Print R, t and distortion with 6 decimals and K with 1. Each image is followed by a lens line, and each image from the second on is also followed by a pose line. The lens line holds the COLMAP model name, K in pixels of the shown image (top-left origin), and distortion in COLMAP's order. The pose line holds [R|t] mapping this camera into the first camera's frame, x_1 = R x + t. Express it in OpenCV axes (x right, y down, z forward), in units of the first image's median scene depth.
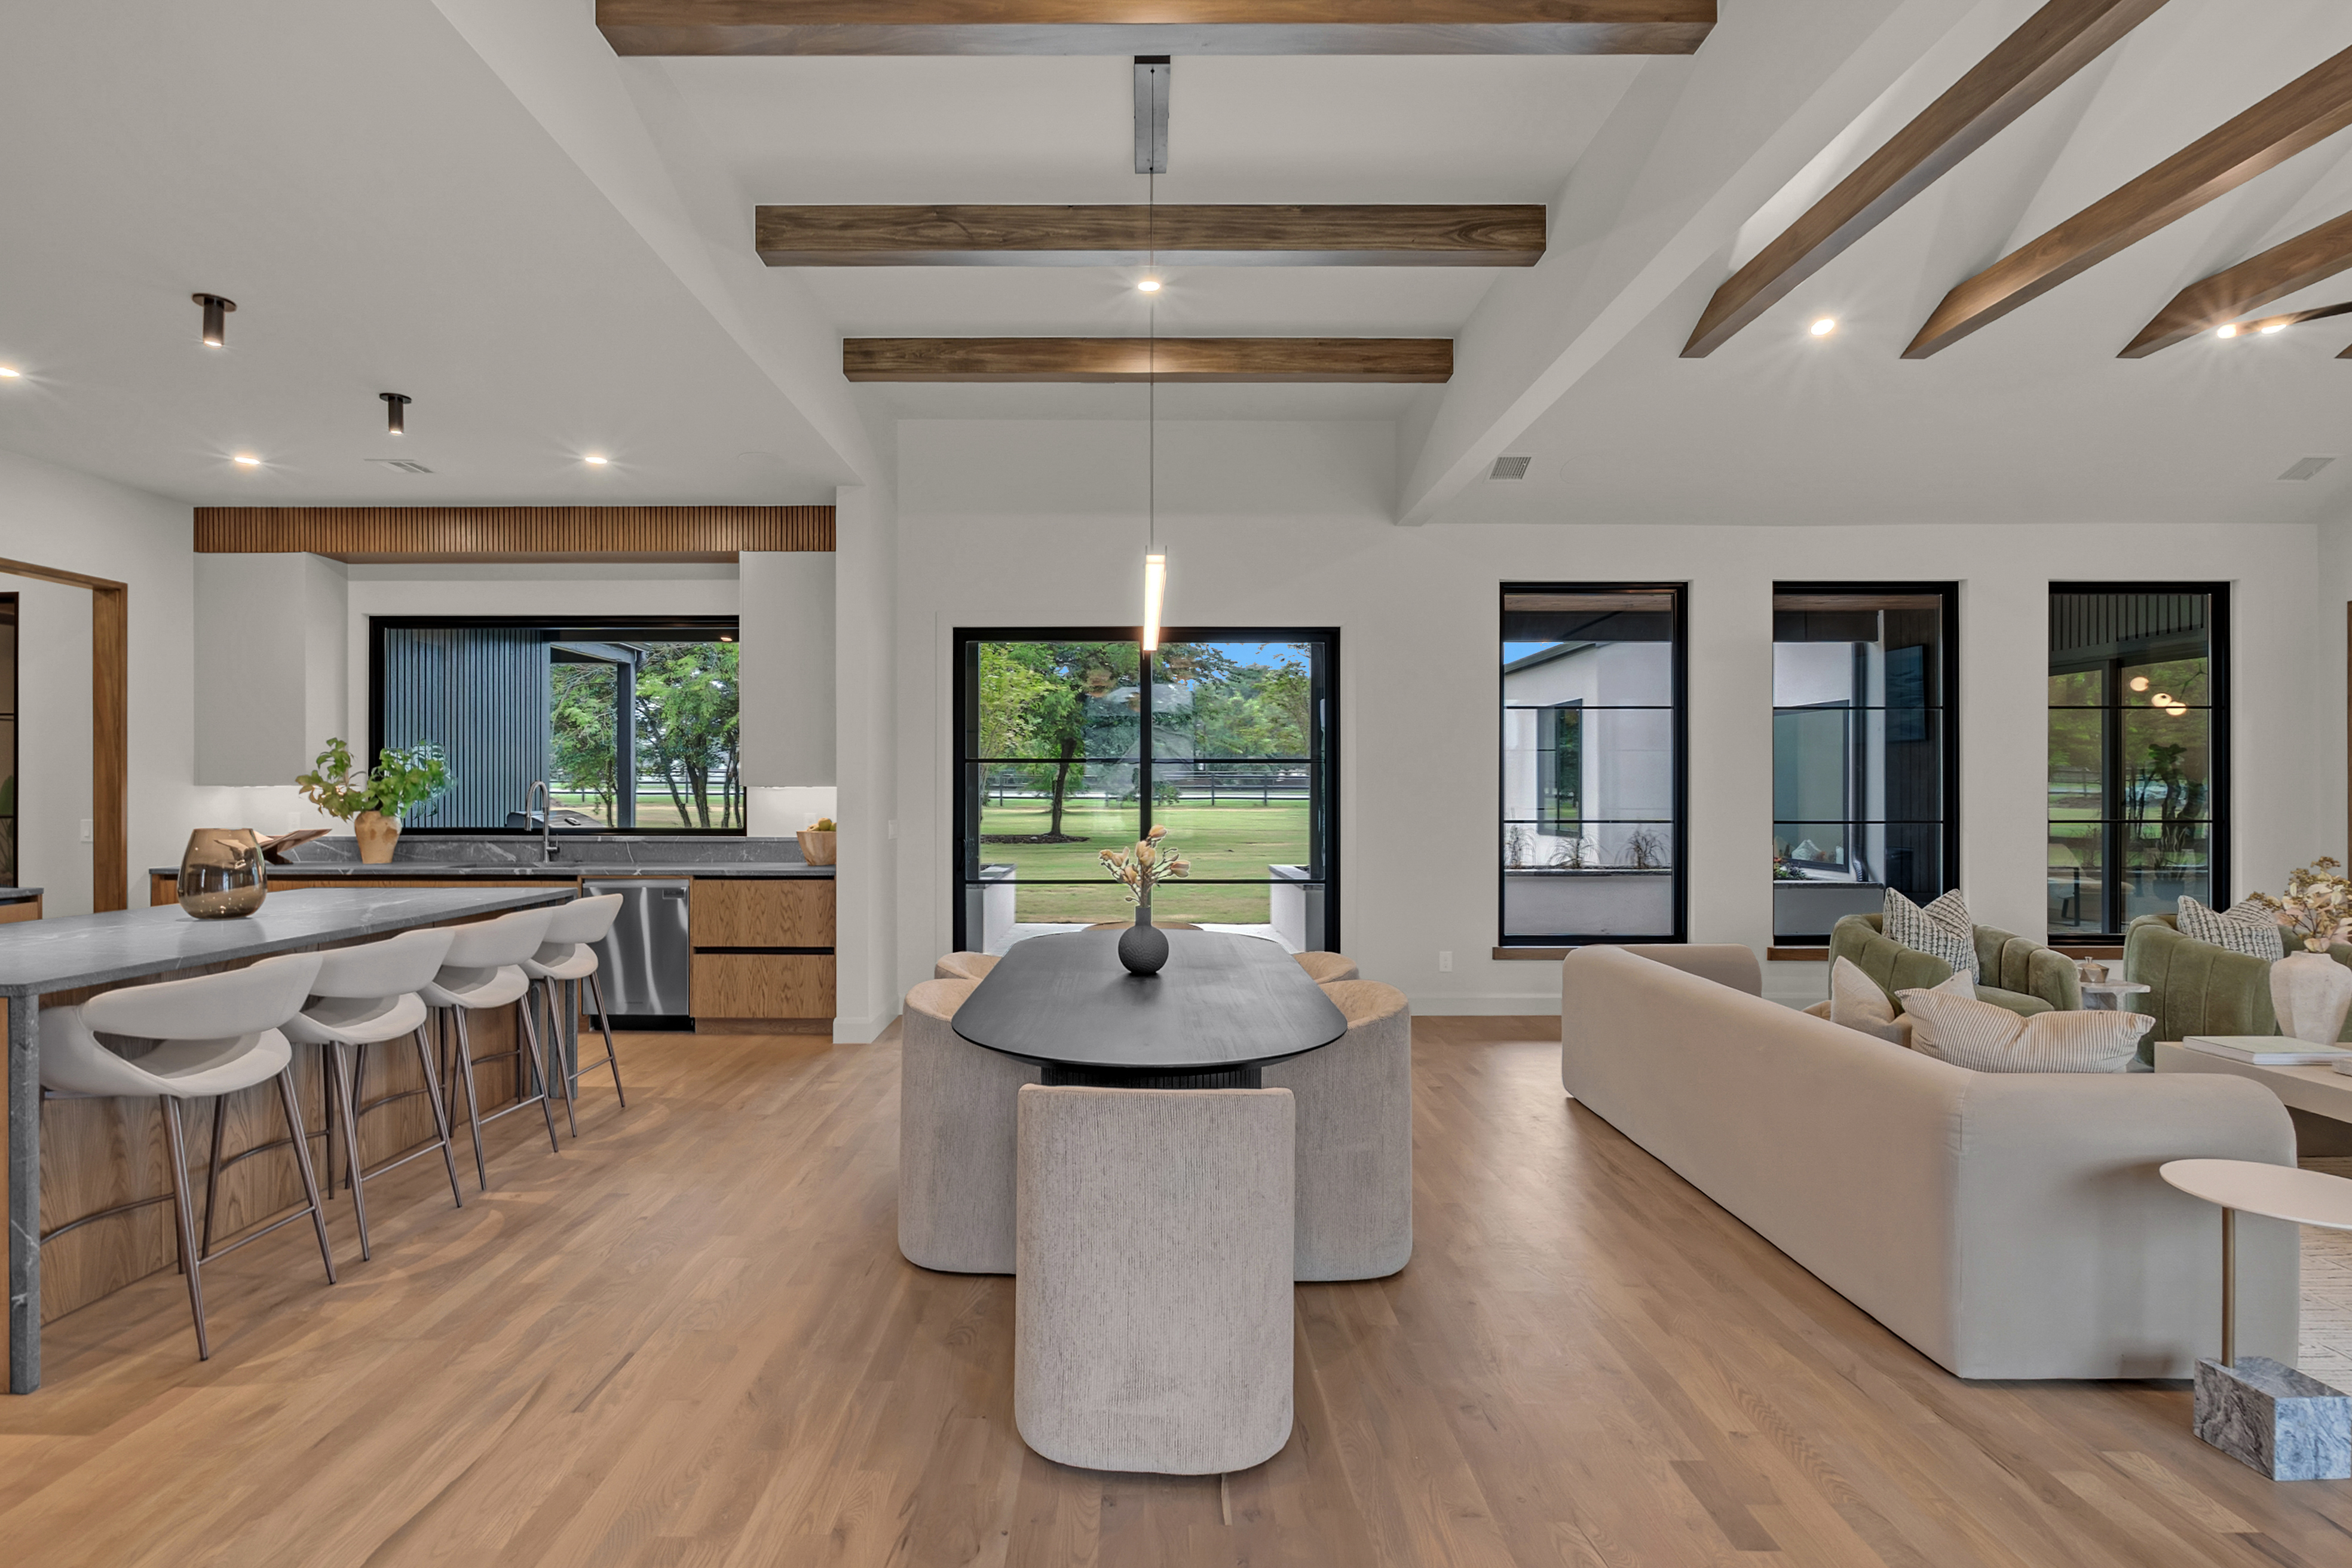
lens RADIAL K [[1117.8, 0, 1152.8], [0, 1117.8, 787.9], [0, 0, 1]] dist [-0.011685, -0.000037]
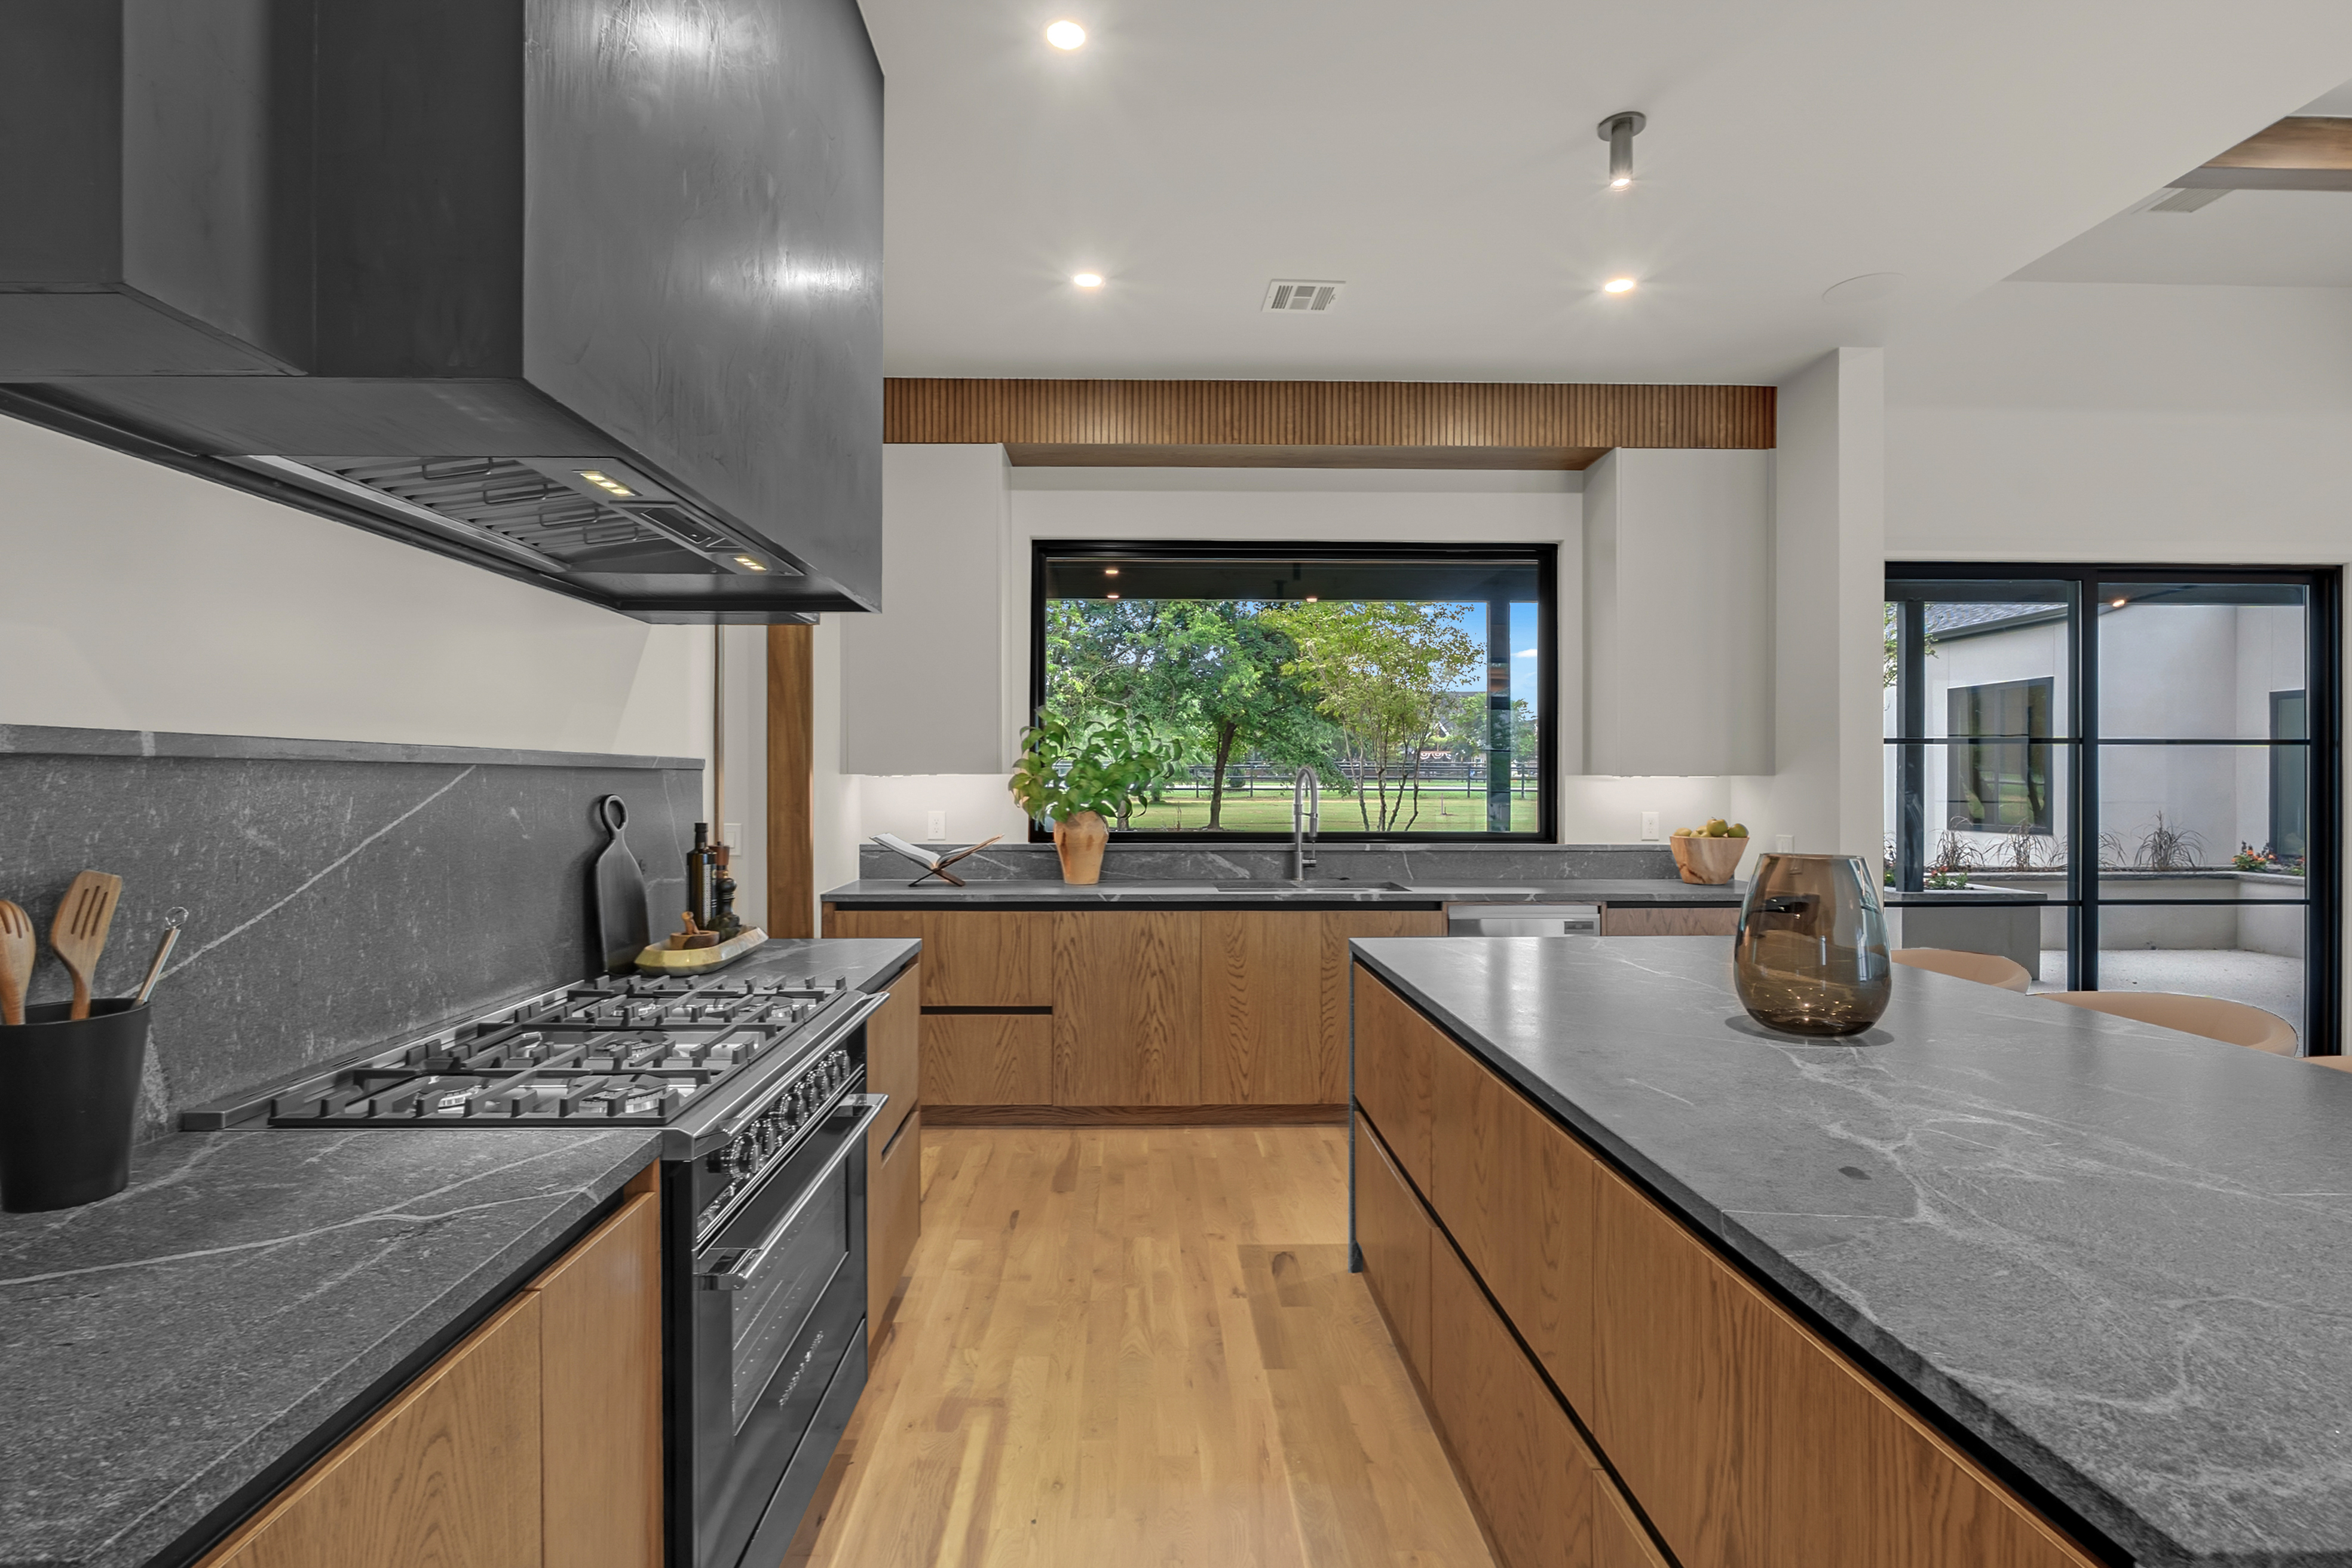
lens RADIAL K [[1117.8, 0, 1152.8], [0, 1117.8, 787.9], [0, 0, 1]] dist [-0.011685, -0.000037]
pose [[0.999887, 0.000148, 0.015027, -0.699537], [-0.000272, 0.999966, 0.008252, 0.001174], [-0.015025, -0.008255, 0.999853, 0.298140]]
